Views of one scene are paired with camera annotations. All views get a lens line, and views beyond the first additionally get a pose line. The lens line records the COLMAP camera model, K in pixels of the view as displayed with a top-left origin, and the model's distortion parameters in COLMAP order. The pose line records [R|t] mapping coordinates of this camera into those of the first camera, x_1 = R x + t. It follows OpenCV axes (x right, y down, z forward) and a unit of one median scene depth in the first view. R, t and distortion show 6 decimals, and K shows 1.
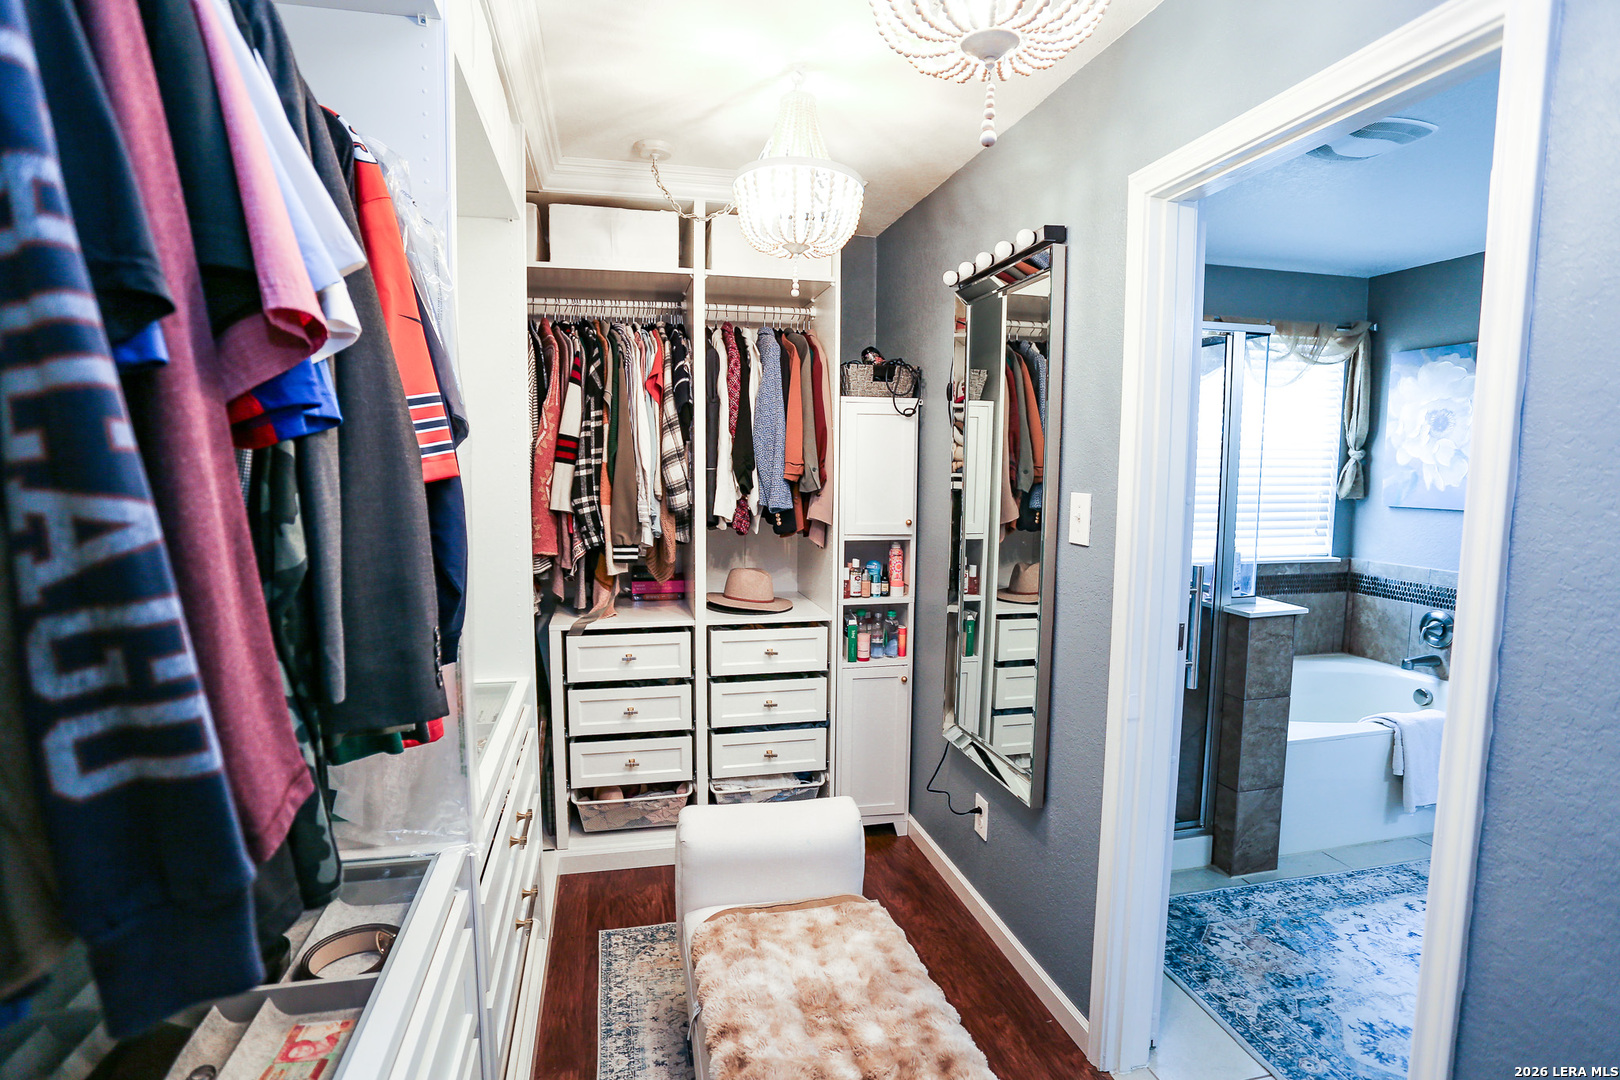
lens RADIAL K [[808.6, 0, 798.3], [0, 808.6, 543.4], [0, 0, 1]] dist [-0.077676, 0.035098]
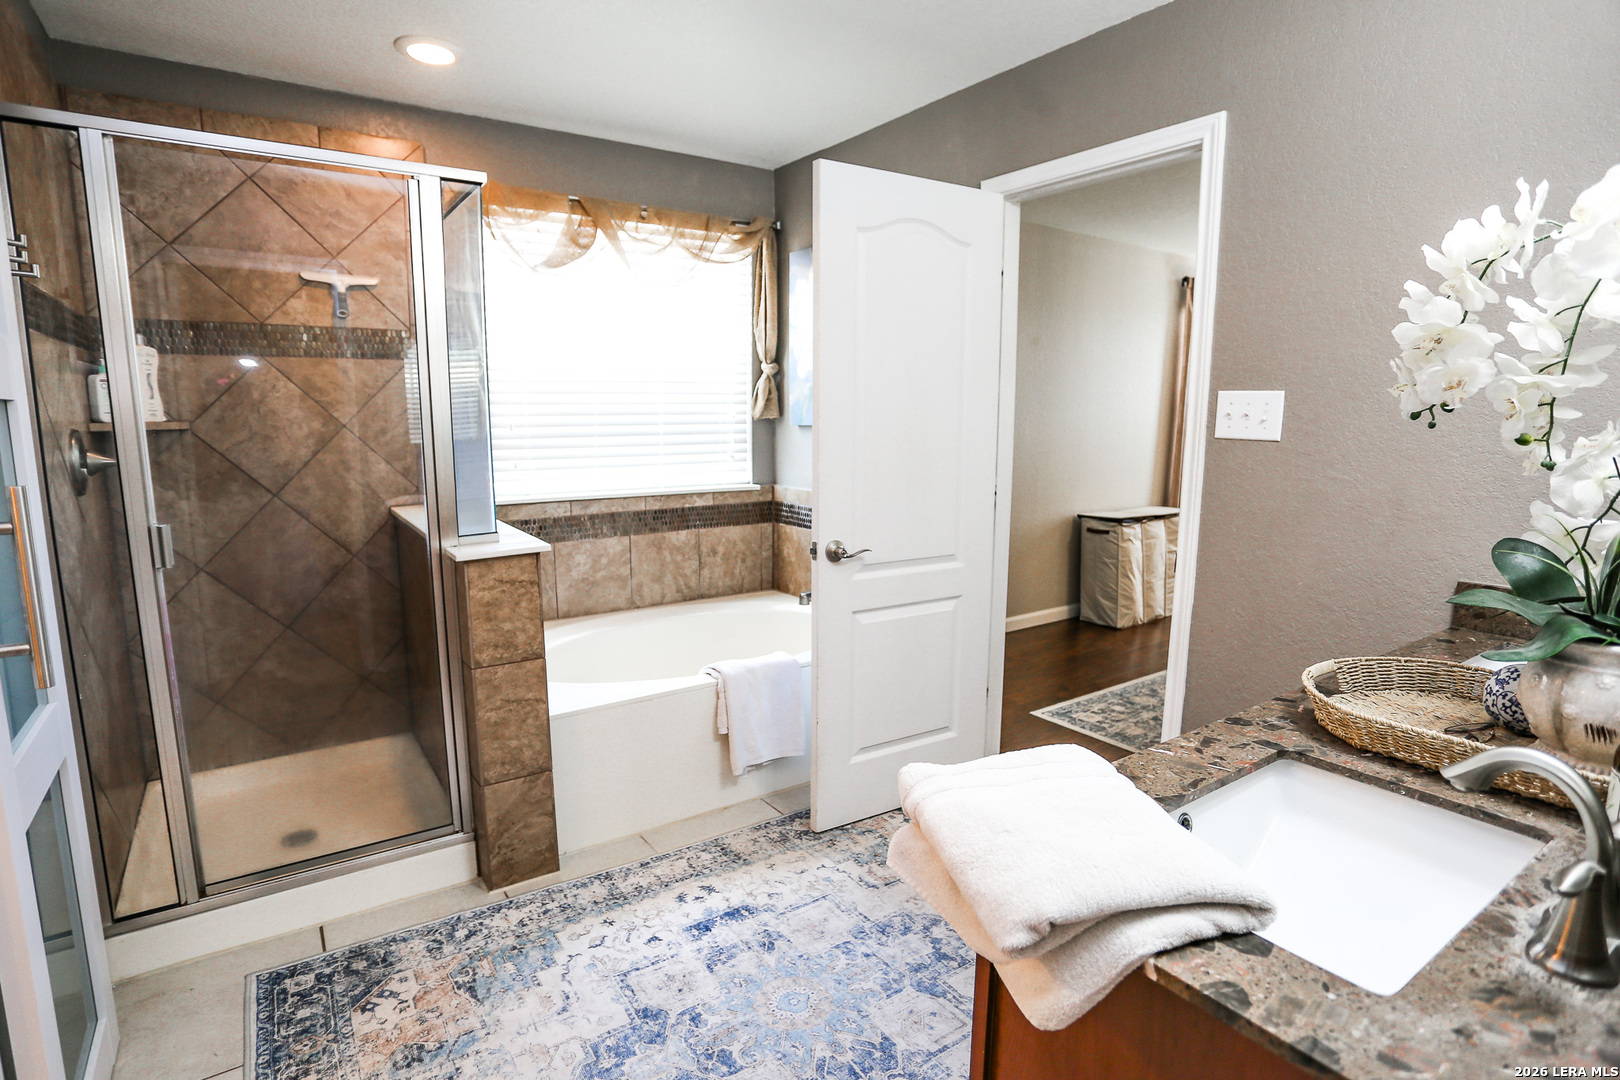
lens RADIAL K [[808.6, 0, 798.3], [0, 808.6, 543.4], [0, 0, 1]] dist [-0.077676, 0.035098]
pose [[0.935919, -0.062144, 0.346690, 0.486515], [0.042590, 0.997057, 0.063749, 0.033289], [-0.349631, -0.044899, 0.935811, 0.138659]]
